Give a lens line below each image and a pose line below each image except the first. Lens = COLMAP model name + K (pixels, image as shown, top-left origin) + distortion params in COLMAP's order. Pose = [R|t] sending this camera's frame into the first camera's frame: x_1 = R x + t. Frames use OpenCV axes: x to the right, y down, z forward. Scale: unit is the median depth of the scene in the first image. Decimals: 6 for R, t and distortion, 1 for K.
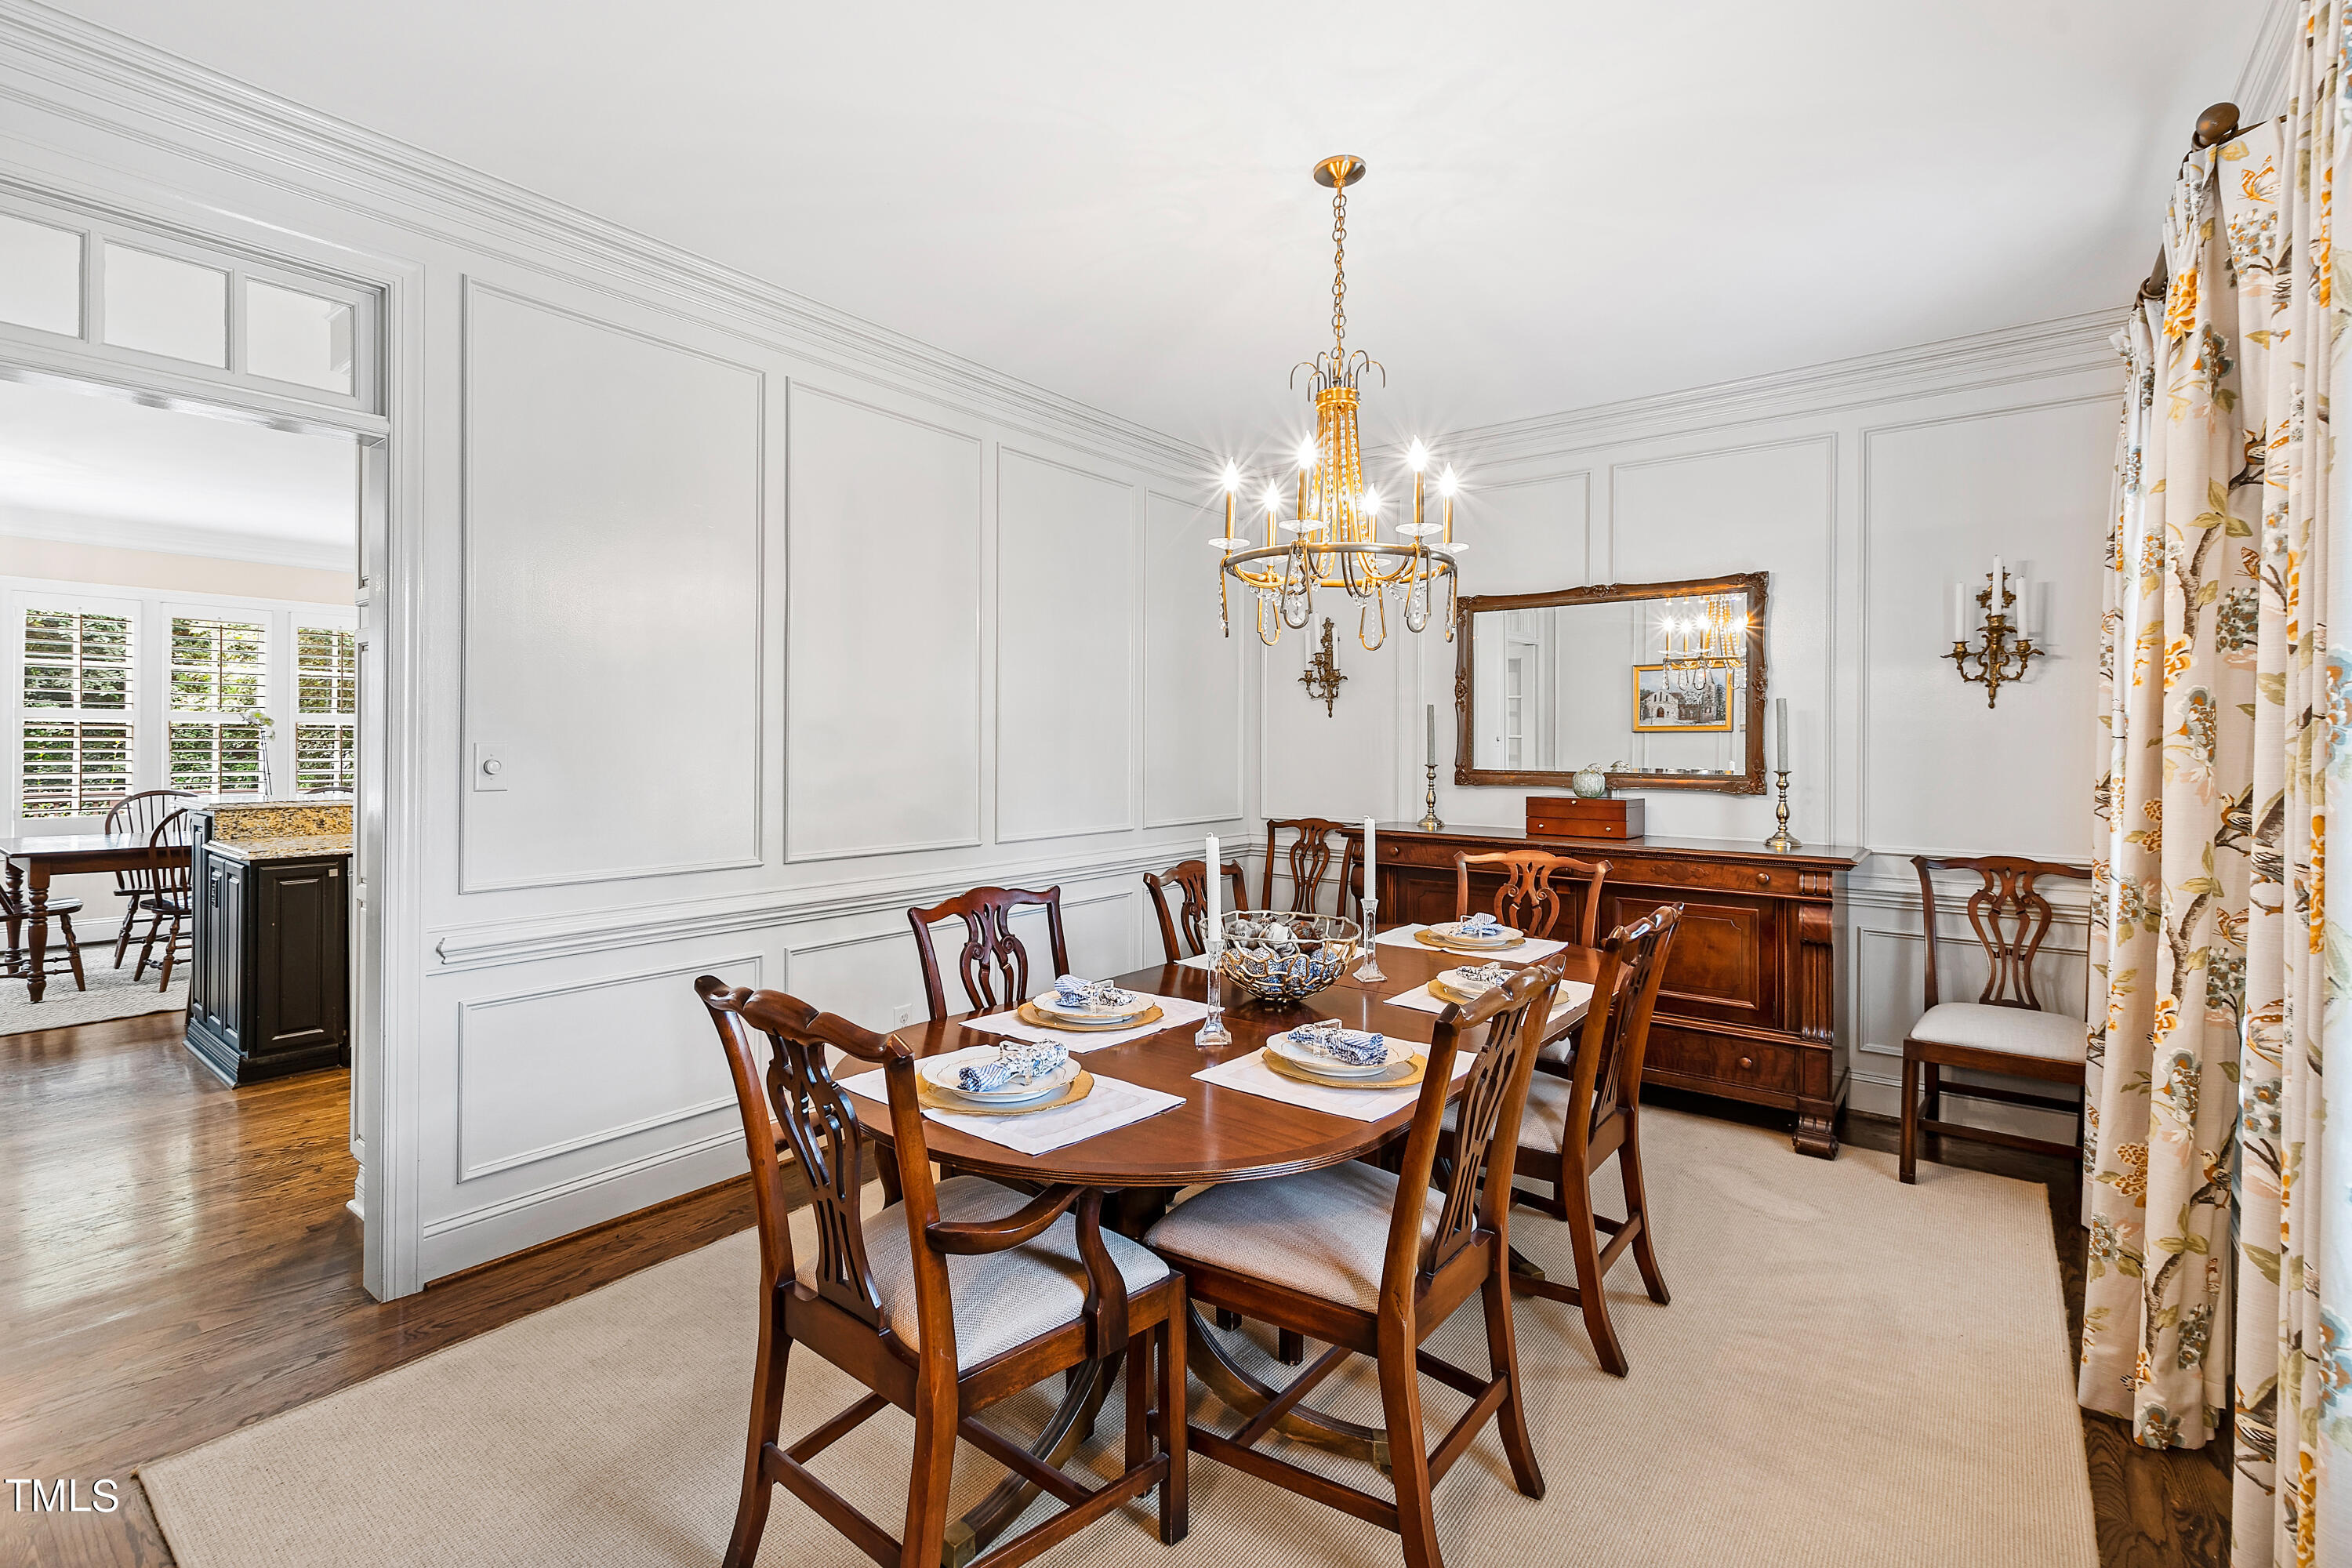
lens RADIAL K [[1039.2, 0, 1168.0], [0, 1039.2, 779.5], [0, 0, 1]] dist [-0.000437, -0.000198]
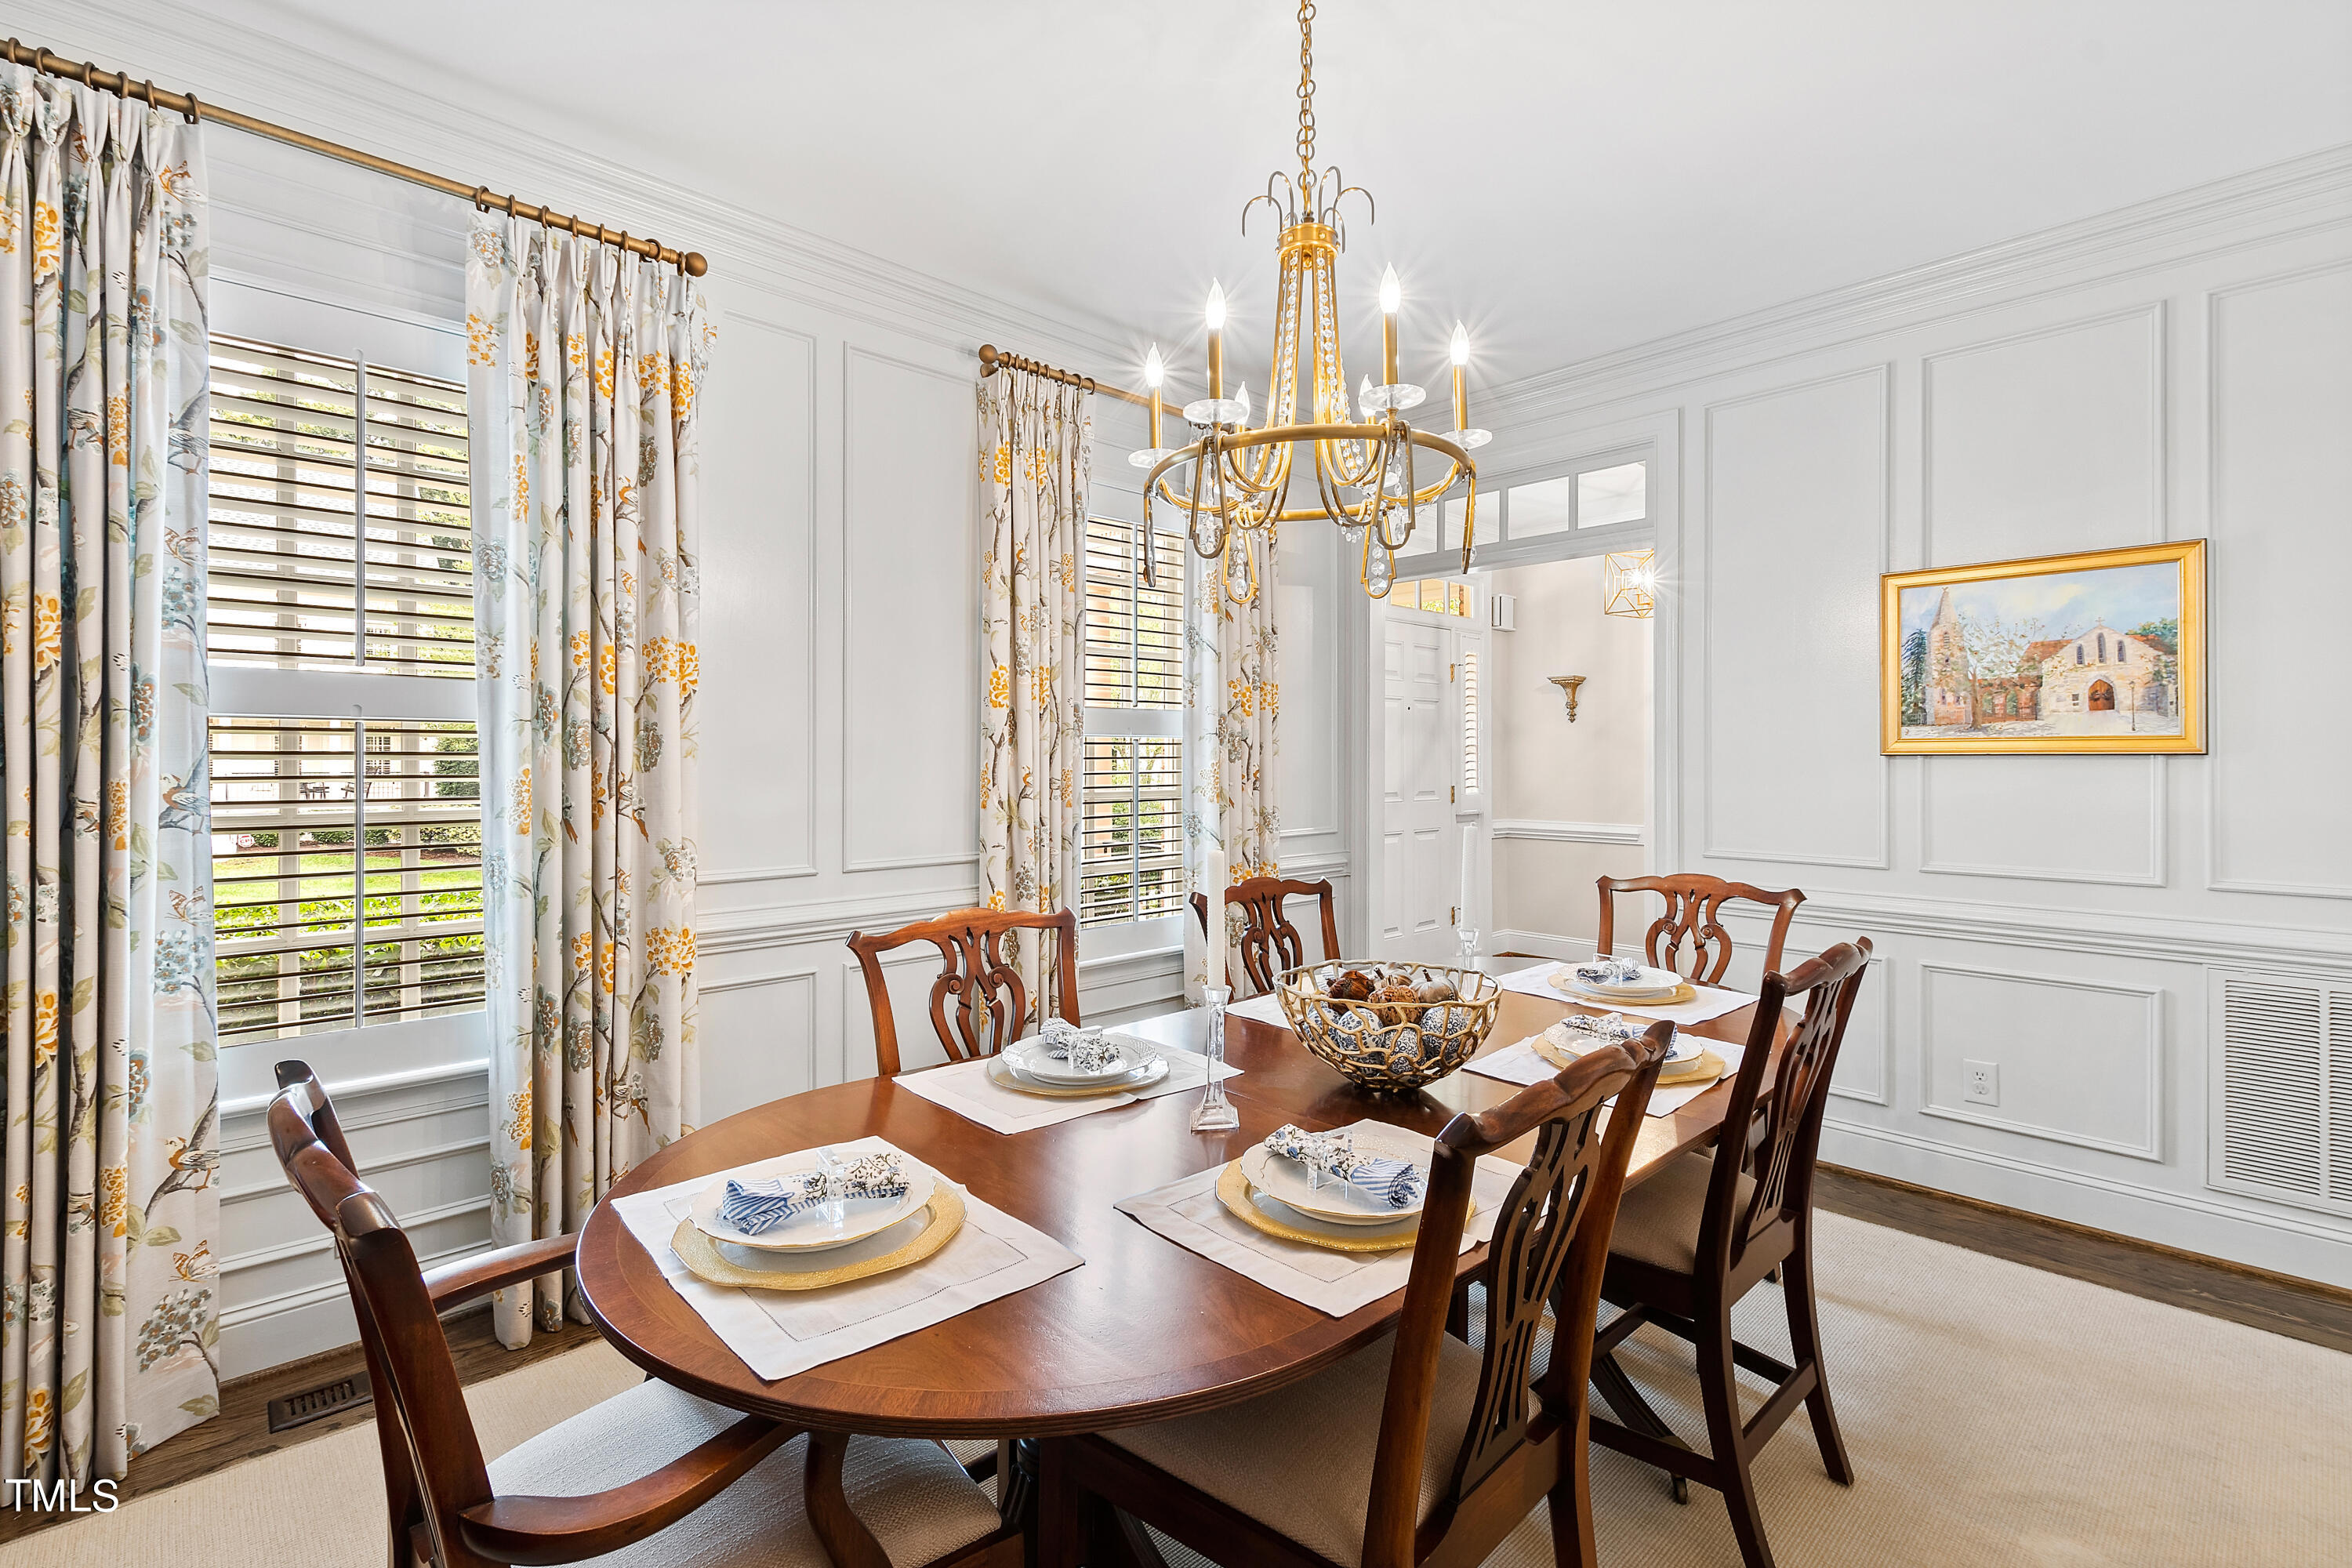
lens RADIAL K [[1039.2, 0, 1168.0], [0, 1039.2, 779.5], [0, 0, 1]] dist [-0.000437, -0.000198]
pose [[0.986552, 0.000790, -0.163448, 0.137589], [-0.001126, 0.999997, -0.001968, -0.002055], [0.163446, 0.002126, 0.986550, 0.213825]]
